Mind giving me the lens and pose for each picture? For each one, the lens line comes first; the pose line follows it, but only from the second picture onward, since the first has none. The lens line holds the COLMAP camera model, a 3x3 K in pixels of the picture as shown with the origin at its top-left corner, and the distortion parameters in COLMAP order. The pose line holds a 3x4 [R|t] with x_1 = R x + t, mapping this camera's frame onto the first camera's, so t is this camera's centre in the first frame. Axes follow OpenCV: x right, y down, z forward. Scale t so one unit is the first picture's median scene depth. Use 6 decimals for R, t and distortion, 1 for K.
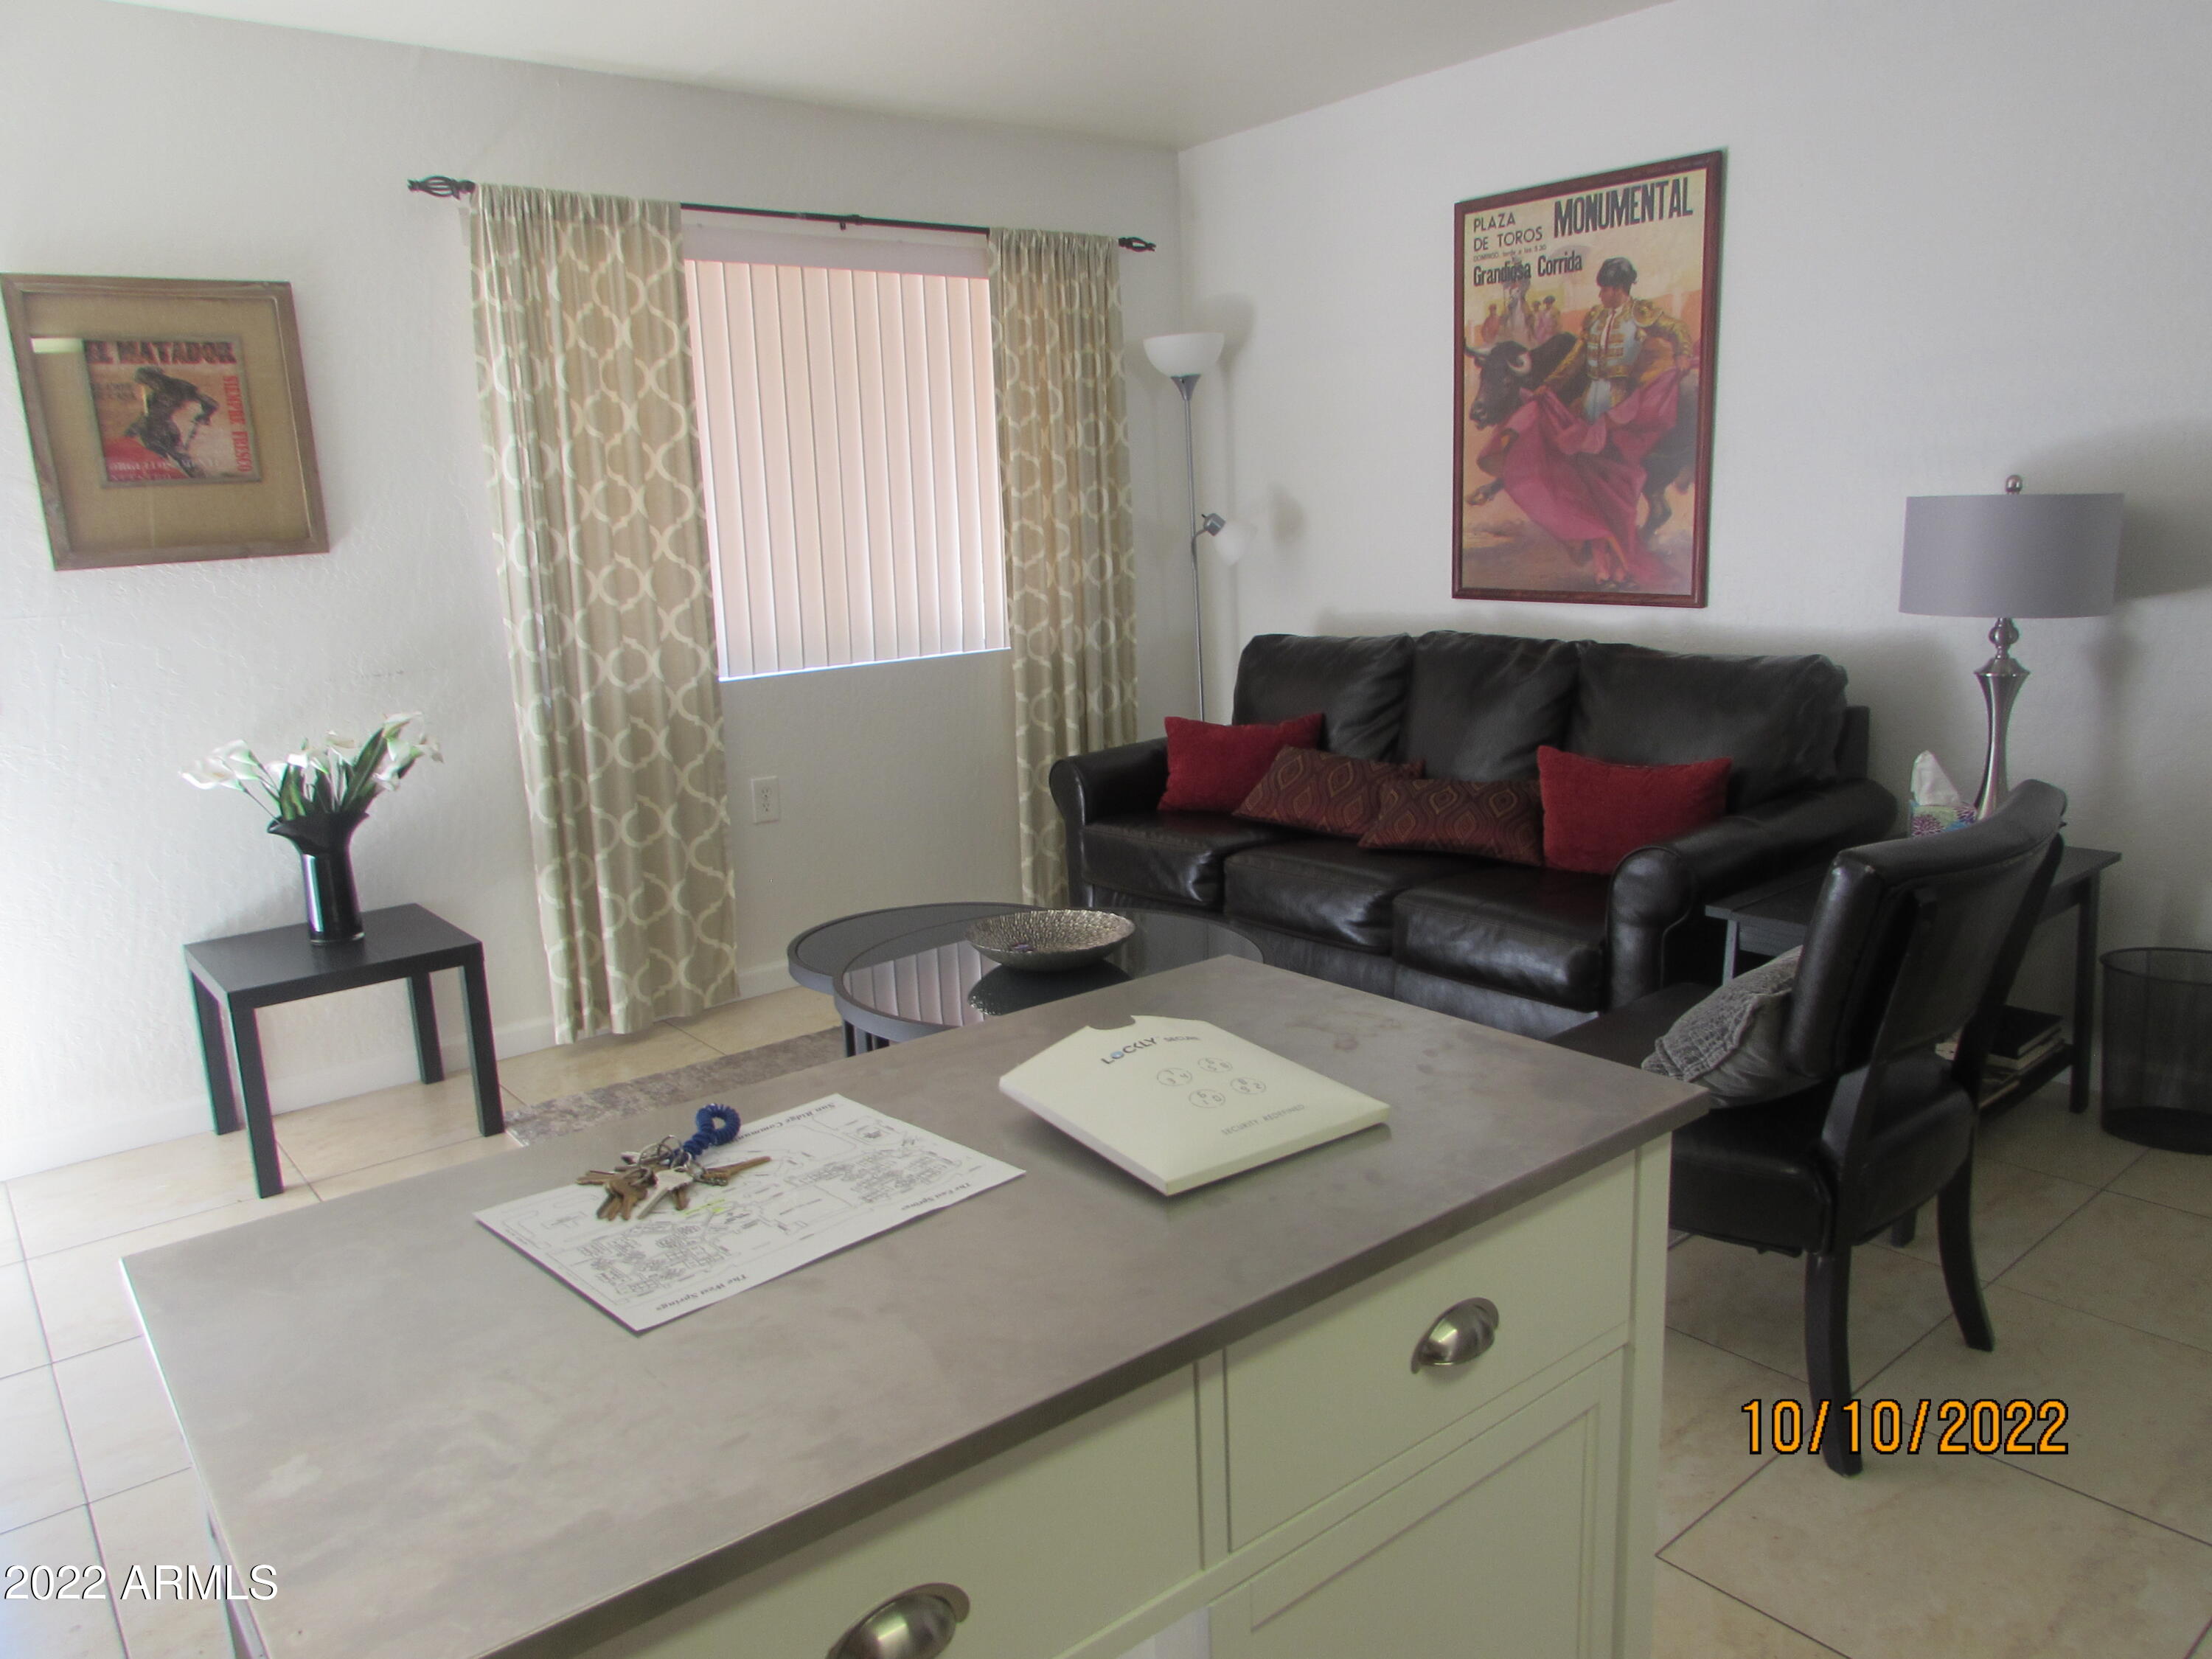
lens RADIAL K [[1559.2, 0, 1097.2], [0, 1559.2, 820.1], [0, 0, 1]] dist [-0.041714, 0.025628]
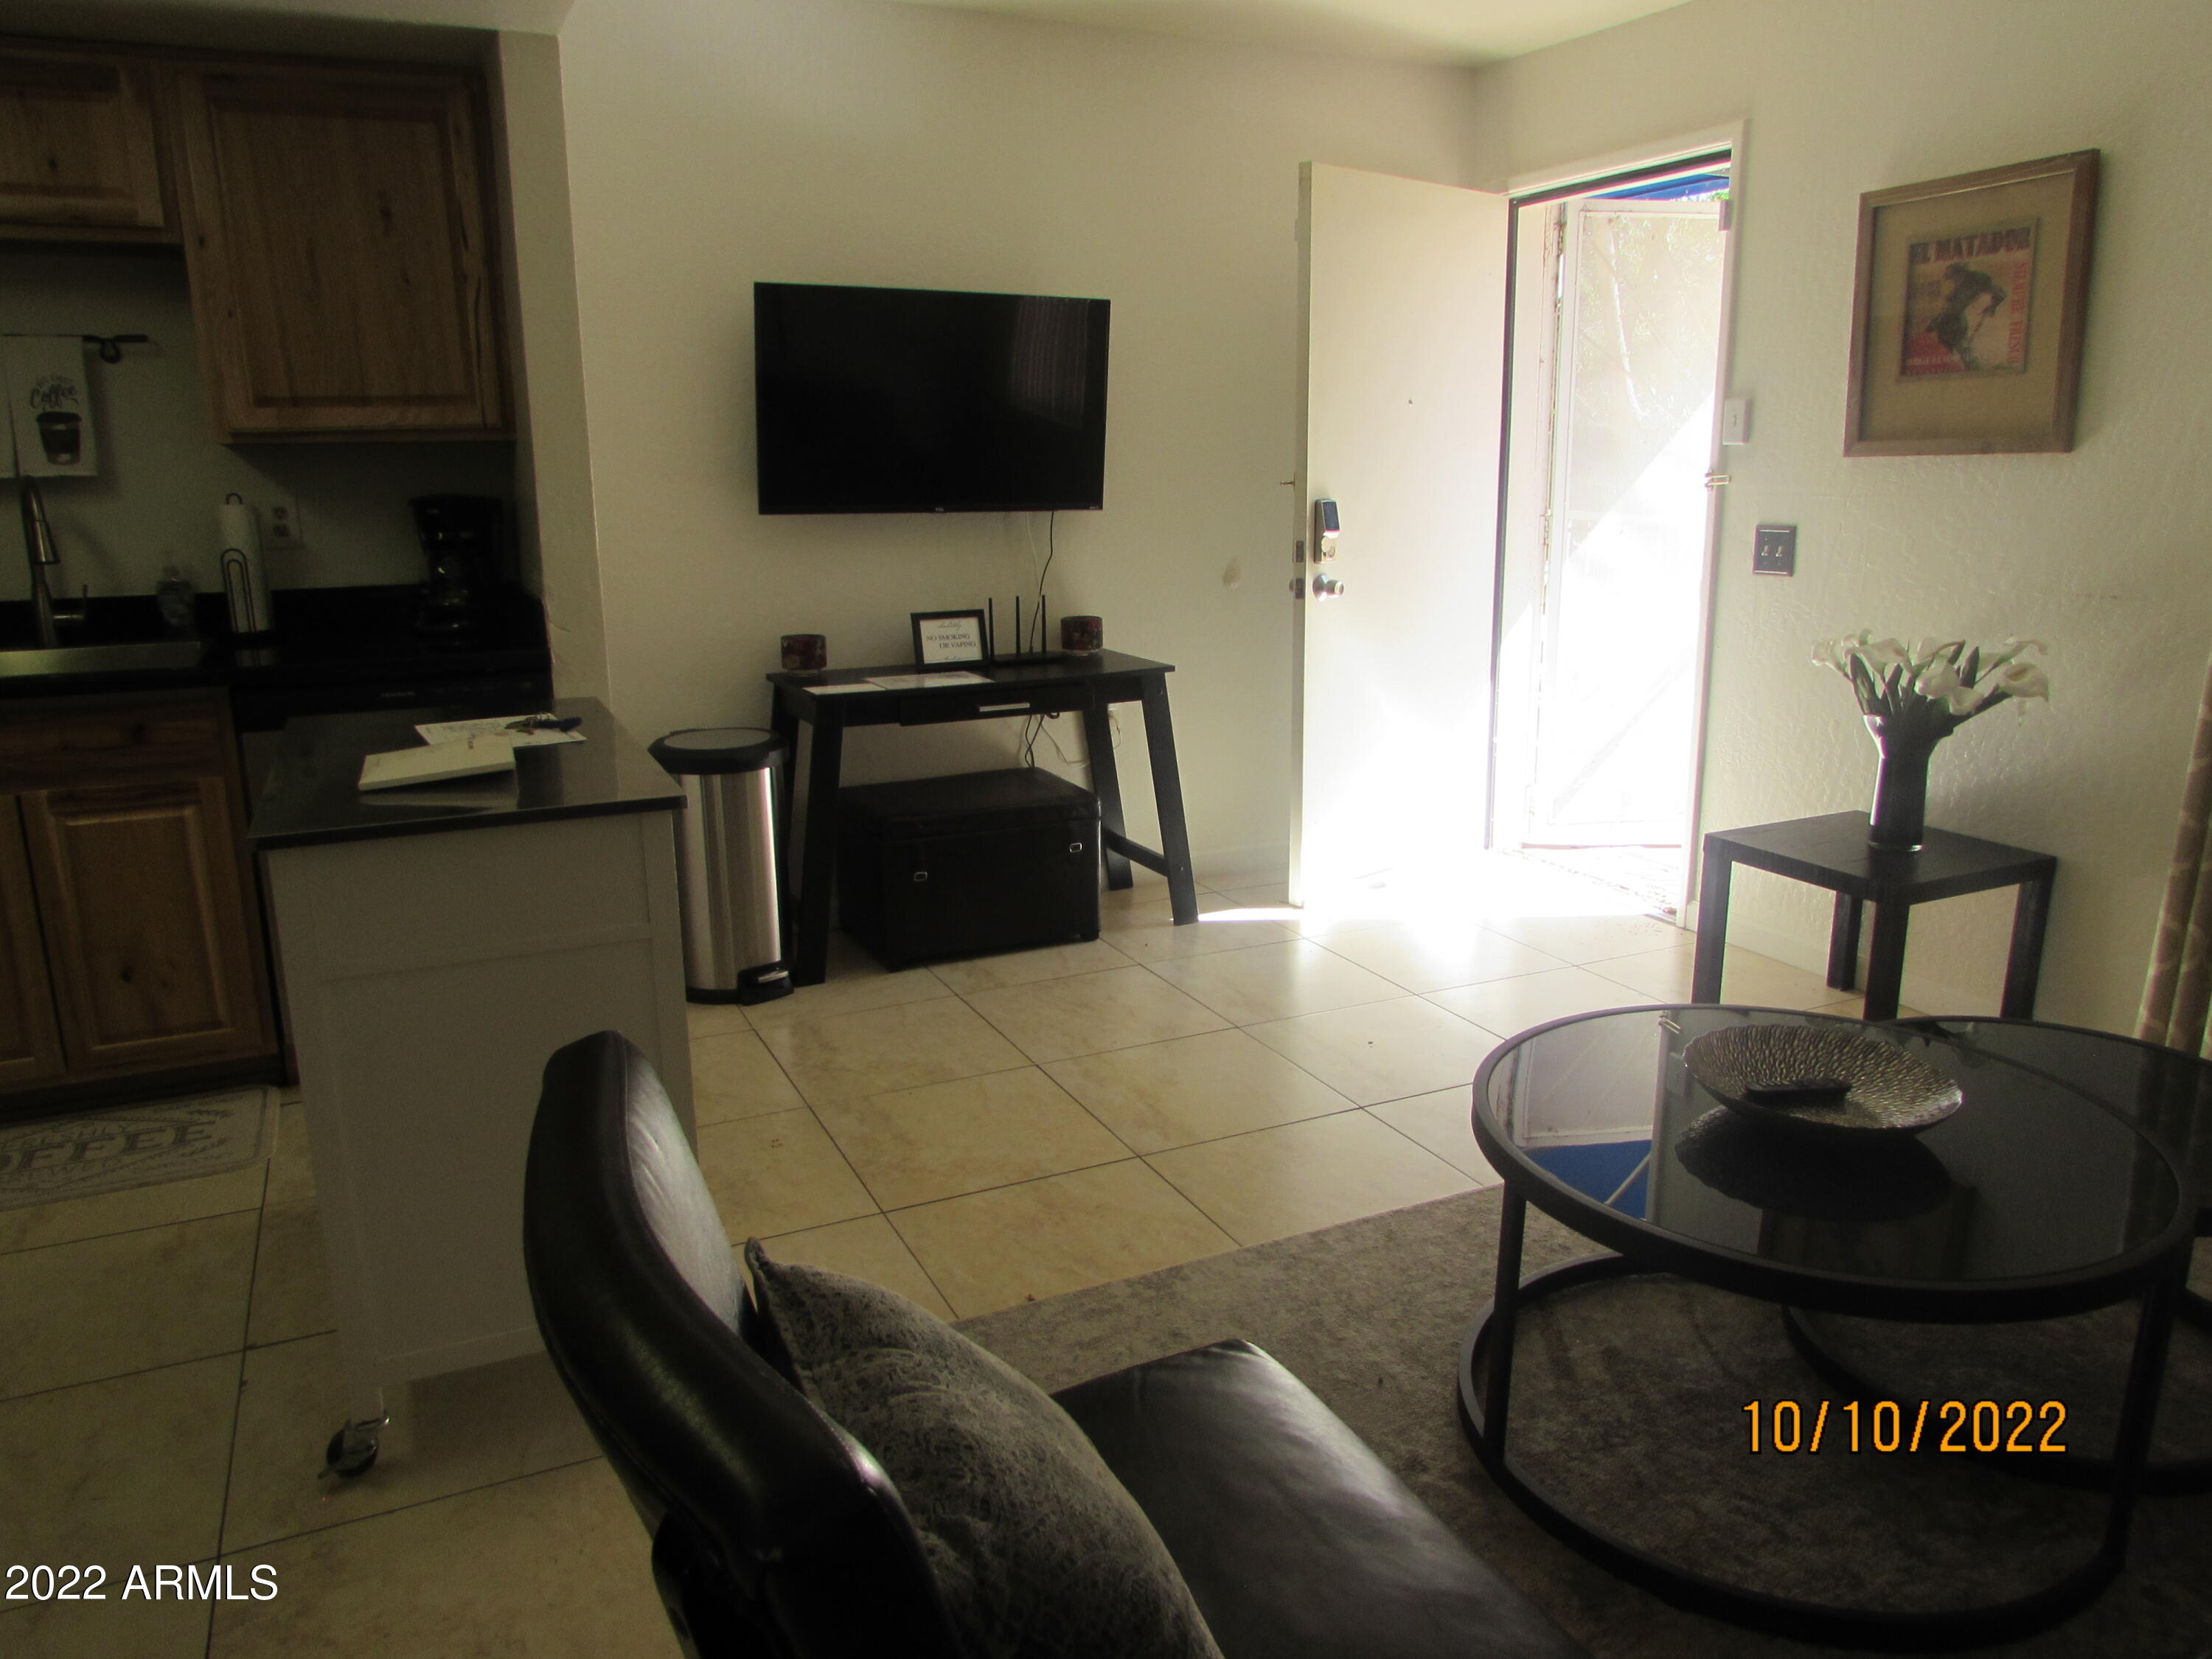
lens RADIAL K [[1545.3, 0, 1103.6], [0, 1545.3, 820.2], [0, 0, 1]] dist [-0.033301, 0.000847]
pose [[-0.236949, 0.263555, -0.935090, 0.482393], [-0.171995, 0.935917, 0.307371, -0.136146], [0.956176, 0.233662, -0.176435, 0.612145]]
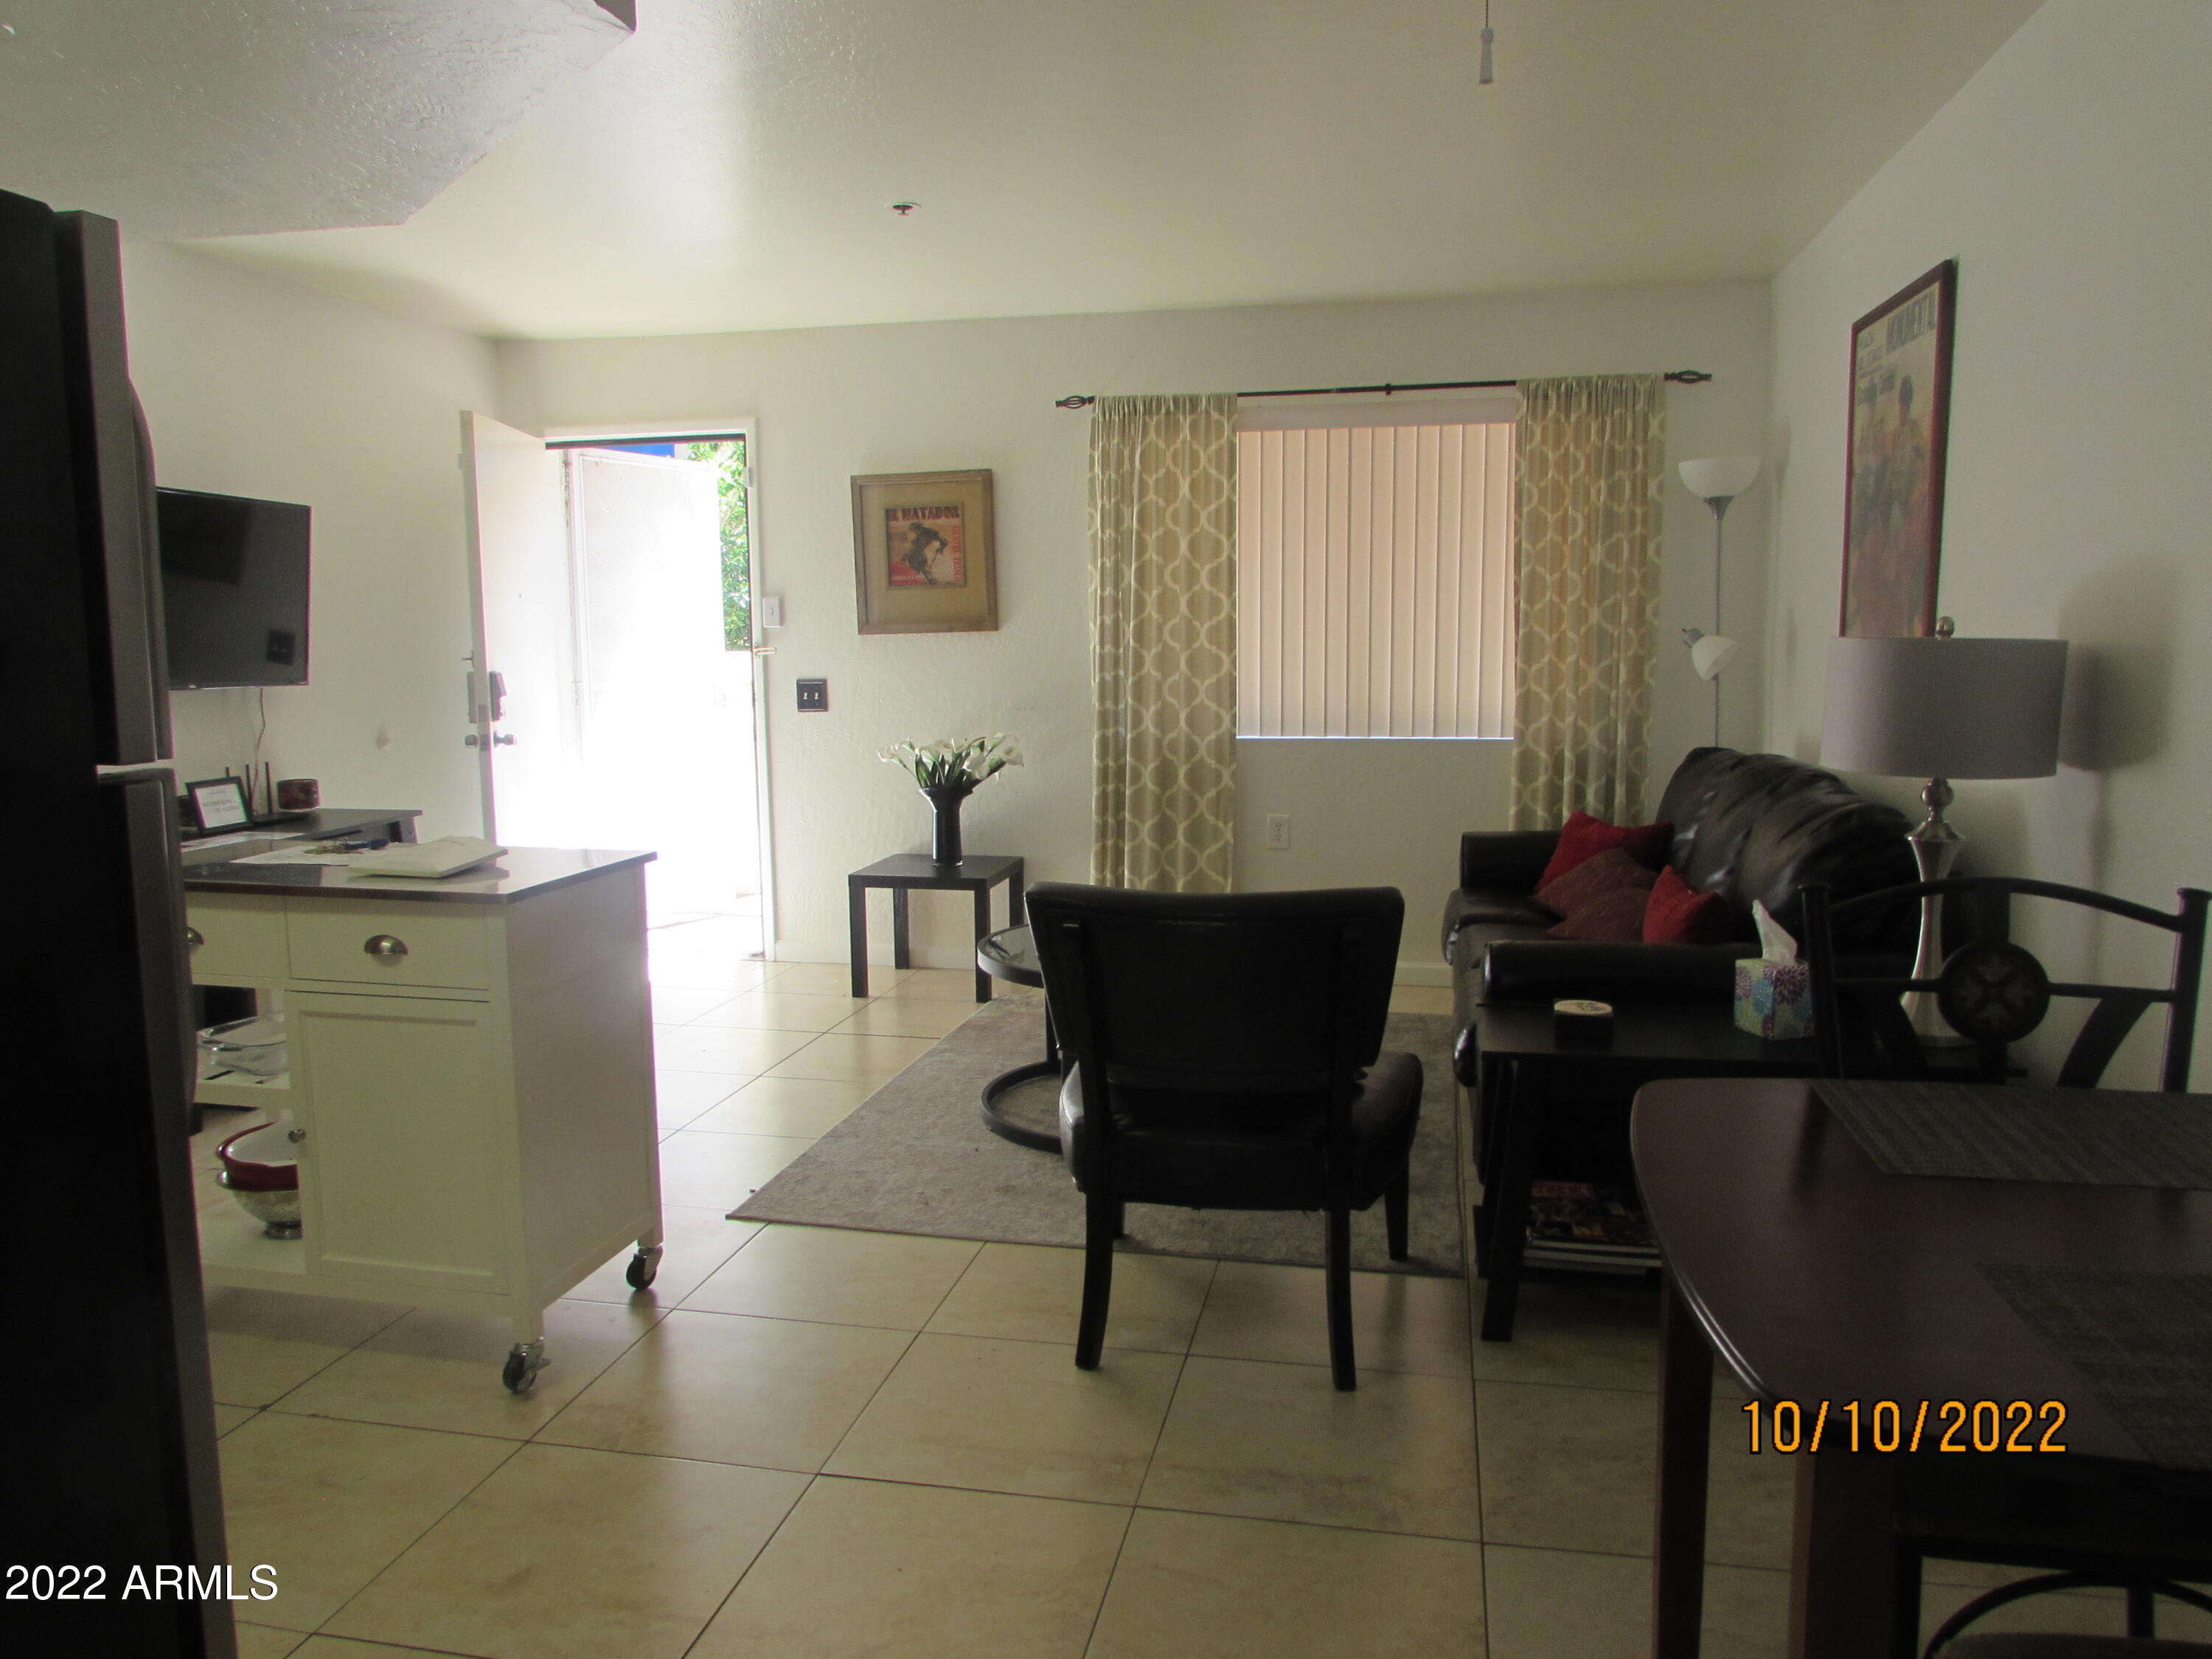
lens RADIAL K [[1545.3, 0, 1103.6], [0, 1545.3, 820.2], [0, 0, 1]] dist [-0.033301, 0.000847]
pose [[0.630437, 0.131317, -0.765052, 0.769263], [-0.169059, 0.985156, 0.029785, -0.041202], [0.757607, 0.110562, 0.643279, 0.058968]]
